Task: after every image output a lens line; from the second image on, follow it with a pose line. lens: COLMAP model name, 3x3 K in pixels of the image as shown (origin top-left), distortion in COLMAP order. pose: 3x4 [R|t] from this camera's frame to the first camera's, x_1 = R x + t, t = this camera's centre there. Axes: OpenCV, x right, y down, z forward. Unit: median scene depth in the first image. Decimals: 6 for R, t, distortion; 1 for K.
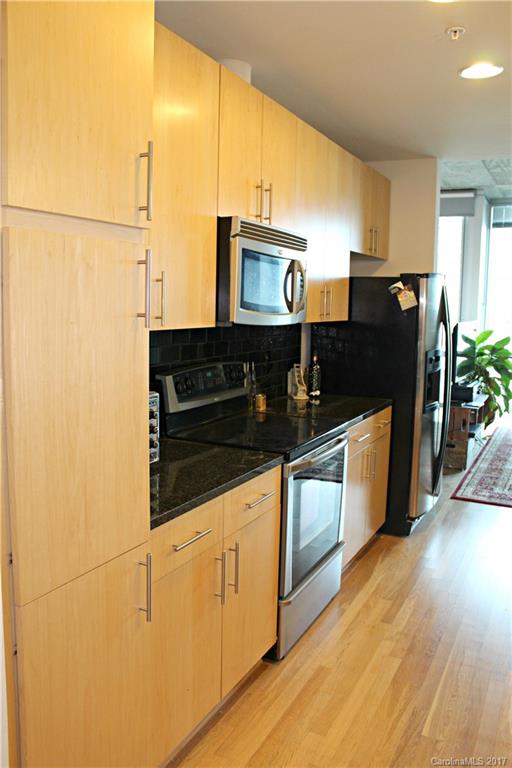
lens RADIAL K [[641.4, 0, 249.8], [0, 641.4, 356.7], [0, 0, 1]] dist [-0.158666, 0.139735]
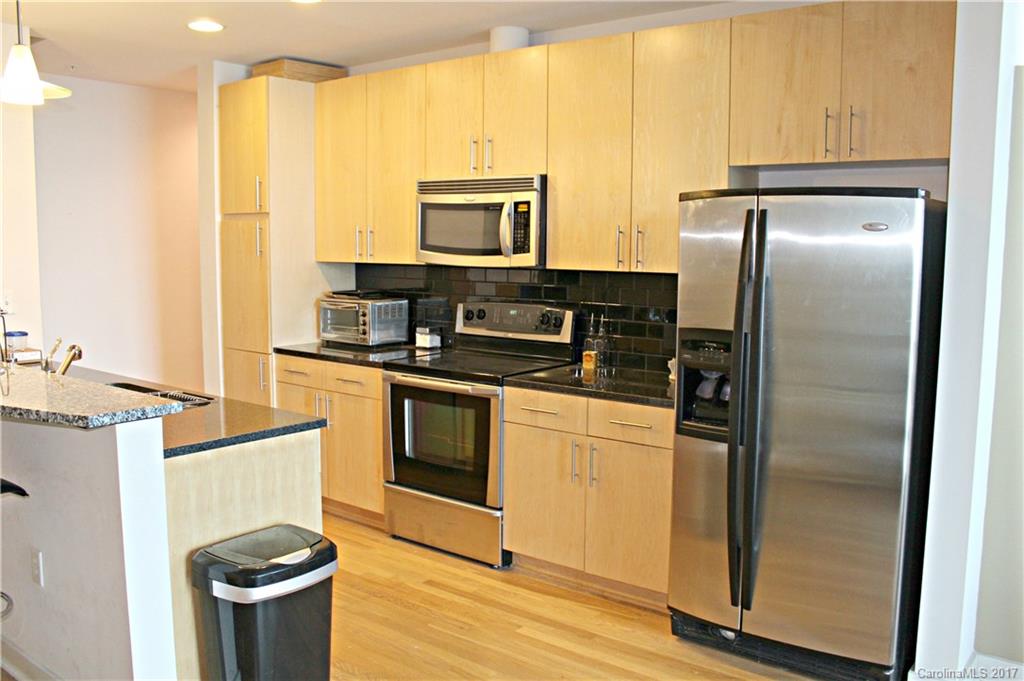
lens RADIAL K [[885.0, 0, 508.0], [0, 885.0, 340.5], [0, 0, 1]] dist [-0.147522, 0.128022]
pose [[-0.199468, 0.092580, -0.975521, 1.398832], [-0.095132, 0.988995, 0.113310, -0.094363], [0.975276, 0.115405, -0.188466, 1.275633]]
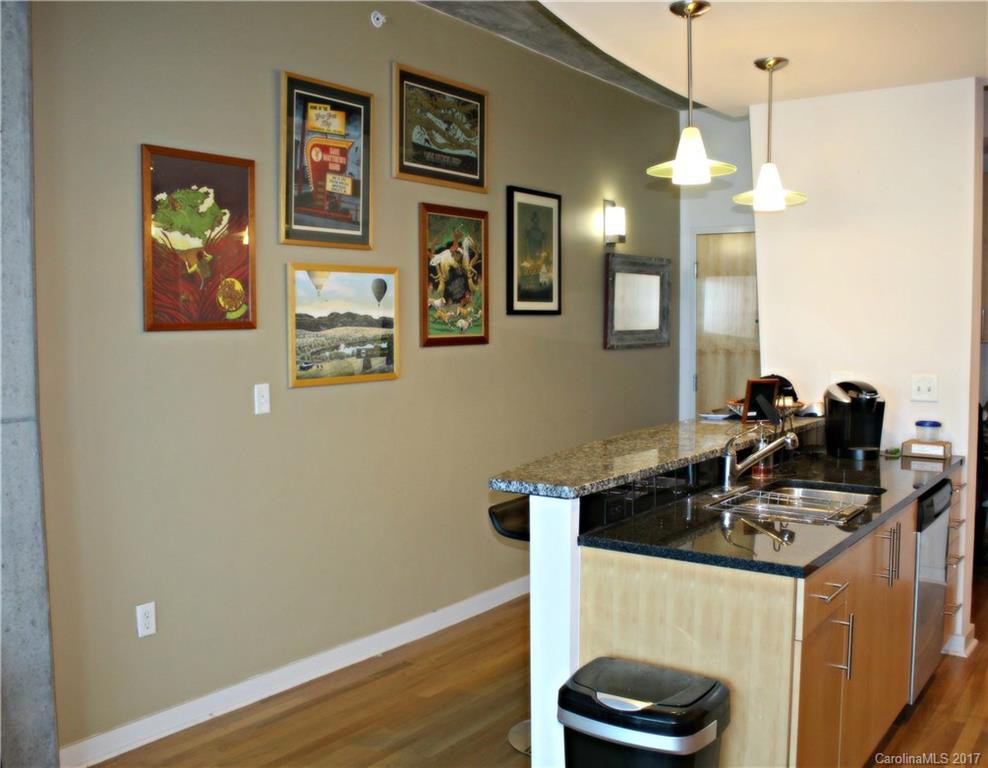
lens RADIAL K [[960.7, 0, 512.7], [0, 960.7, 391.7], [0, 0, 1]] dist [-0.095464, 0.000000]
pose [[-0.991045, -0.025675, 0.131040, 0.622497], [-0.004345, 0.987022, 0.160528, -0.136404], [-0.133461, 0.158521, -0.978294, 1.654353]]
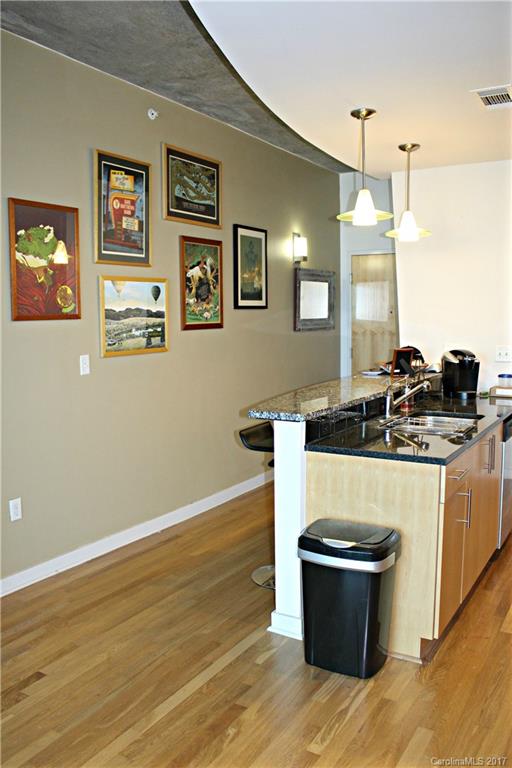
lens RADIAL K [[663.8, 0, 263.5], [0, 663.8, 387.0], [0, 0, 1]] dist [-0.147522, 0.128022]
pose [[-0.998699, -0.014516, 0.048877, 0.688250], [-0.004718, 0.980813, 0.194892, -0.139273], [-0.050768, 0.194408, -0.979606, 1.751507]]
